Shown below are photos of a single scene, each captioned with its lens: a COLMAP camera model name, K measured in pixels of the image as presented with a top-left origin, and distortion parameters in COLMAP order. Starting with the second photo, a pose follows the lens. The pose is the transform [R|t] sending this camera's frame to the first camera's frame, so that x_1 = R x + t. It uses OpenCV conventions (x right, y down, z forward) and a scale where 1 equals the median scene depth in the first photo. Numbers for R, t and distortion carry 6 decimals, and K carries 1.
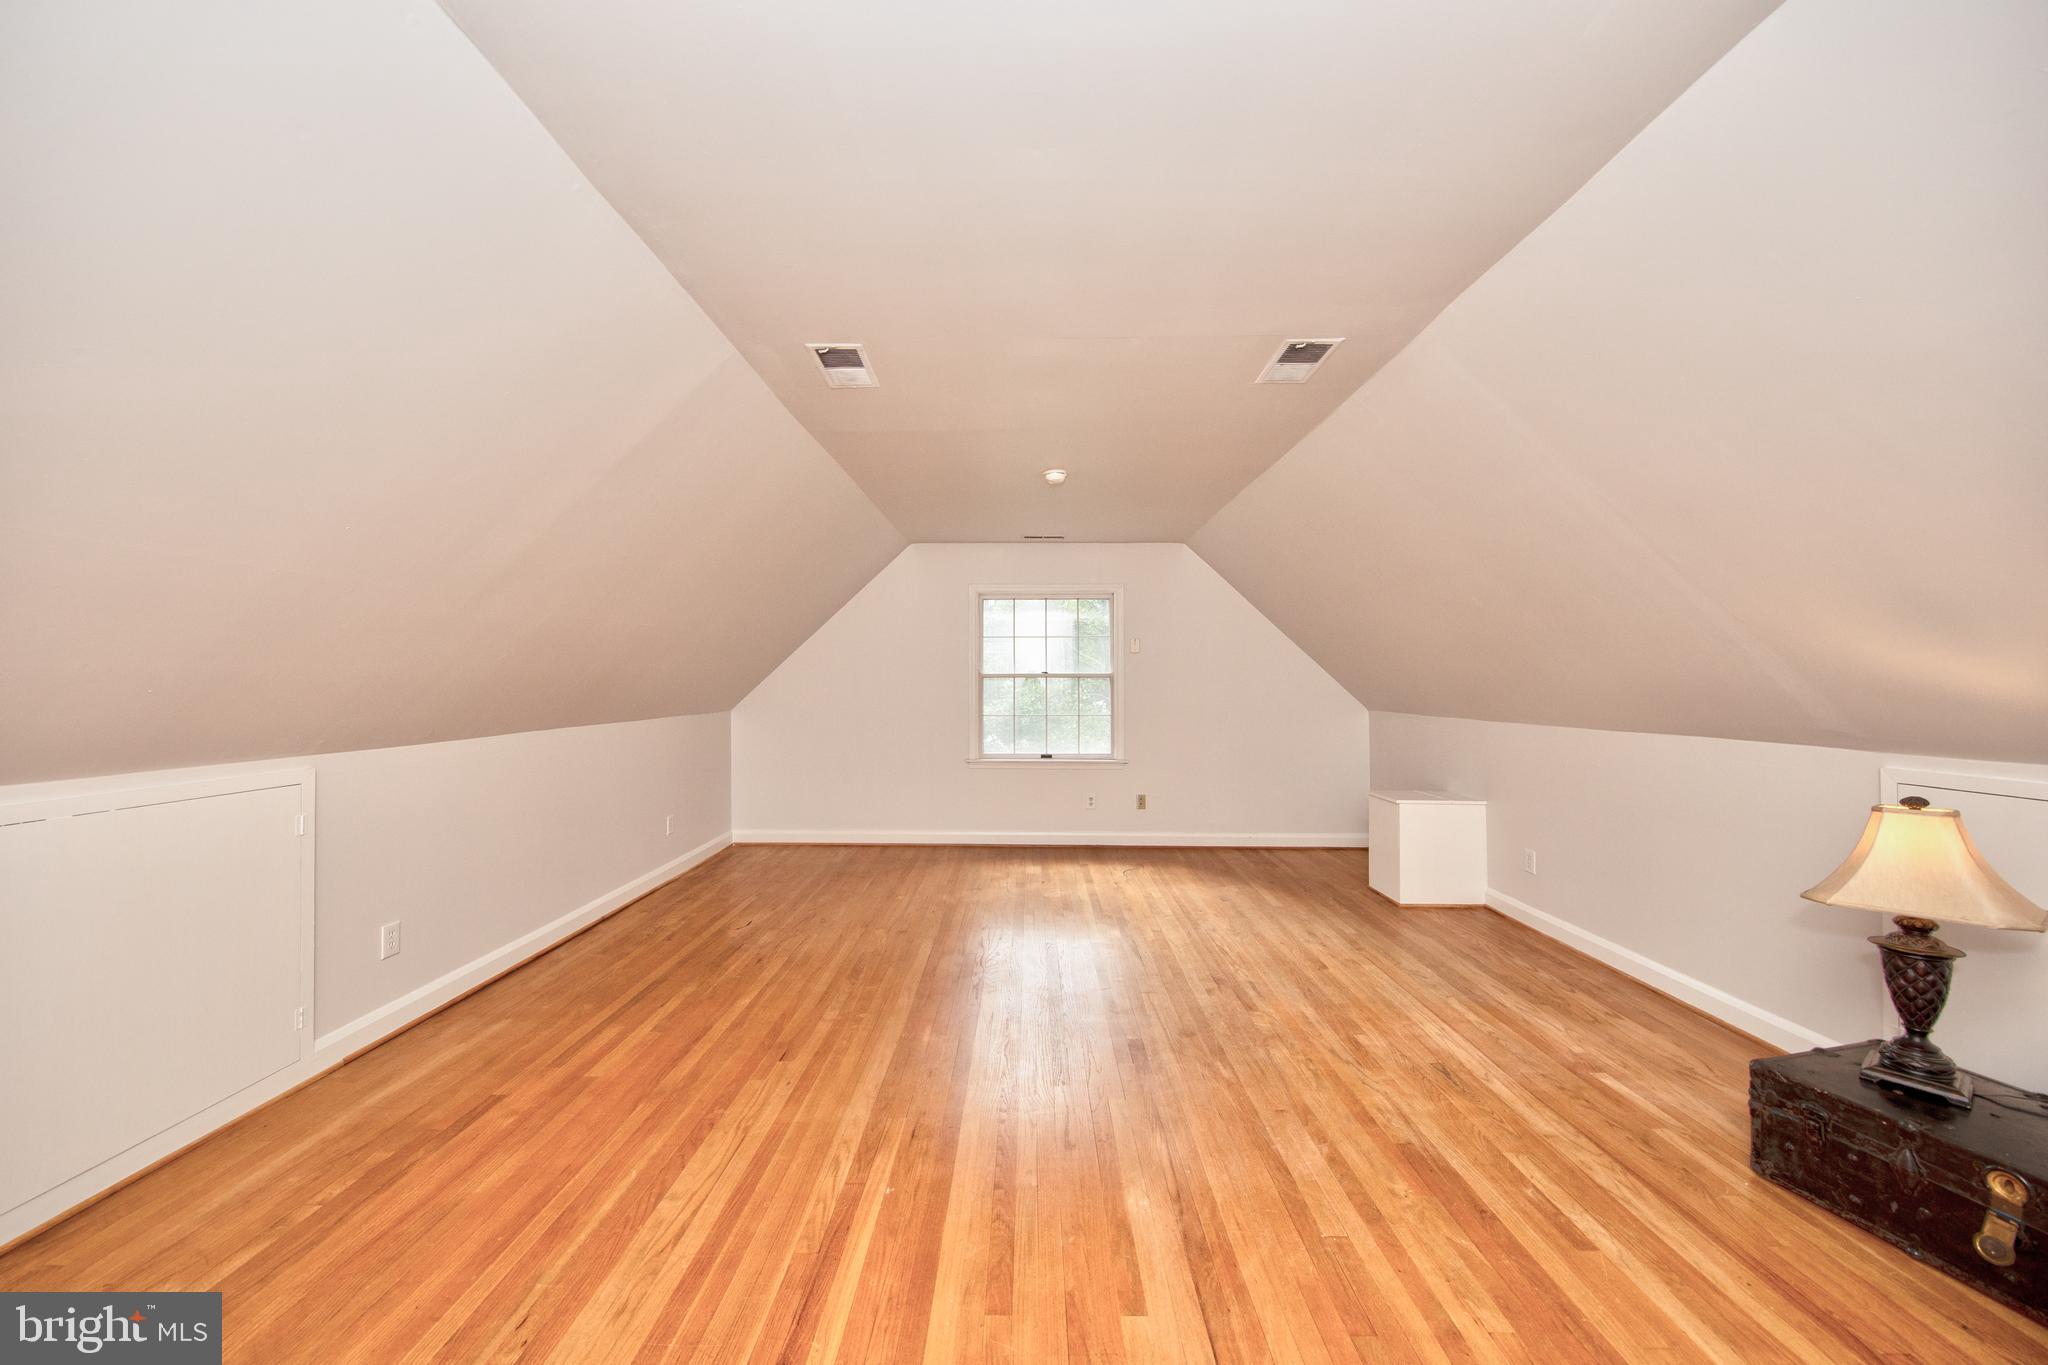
lens RADIAL K [[841.2, 0, 994.6], [0, 841.2, 684.0], [0, 0, 1]] dist [0.000397, -0.000078]
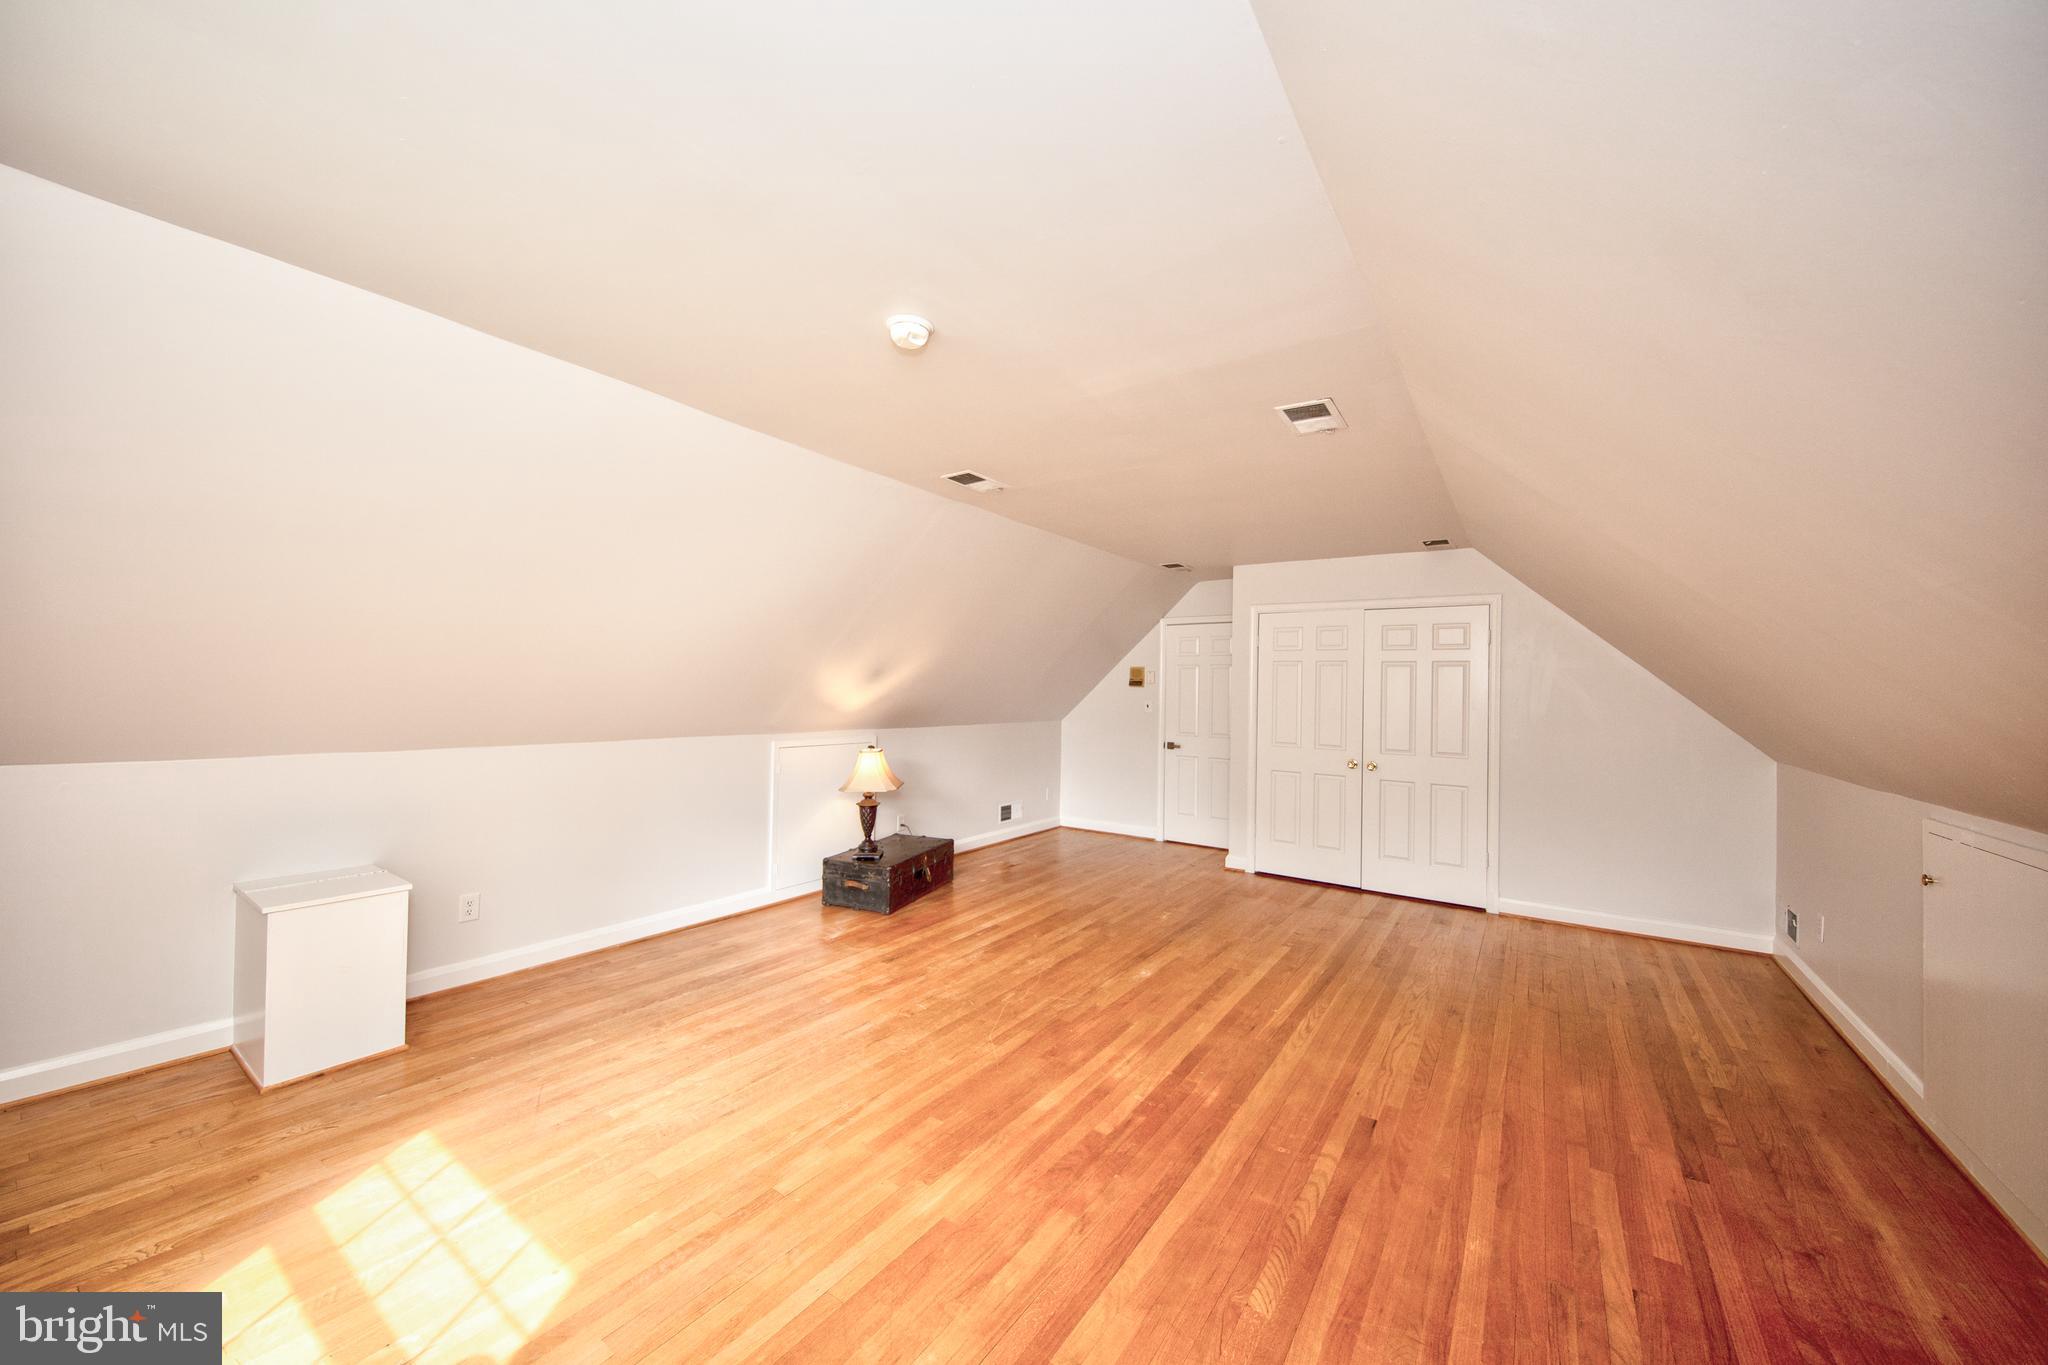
lens RADIAL K [[841.2, 0, 994.6], [0, 841.2, 684.0], [0, 0, 1]] dist [0.000397, -0.000078]
pose [[-0.868492, -0.013636, 0.495516, -0.414914], [-0.018495, 0.999817, -0.004901, -0.039559], [-0.495359, -0.013421, -0.868585, 2.454608]]
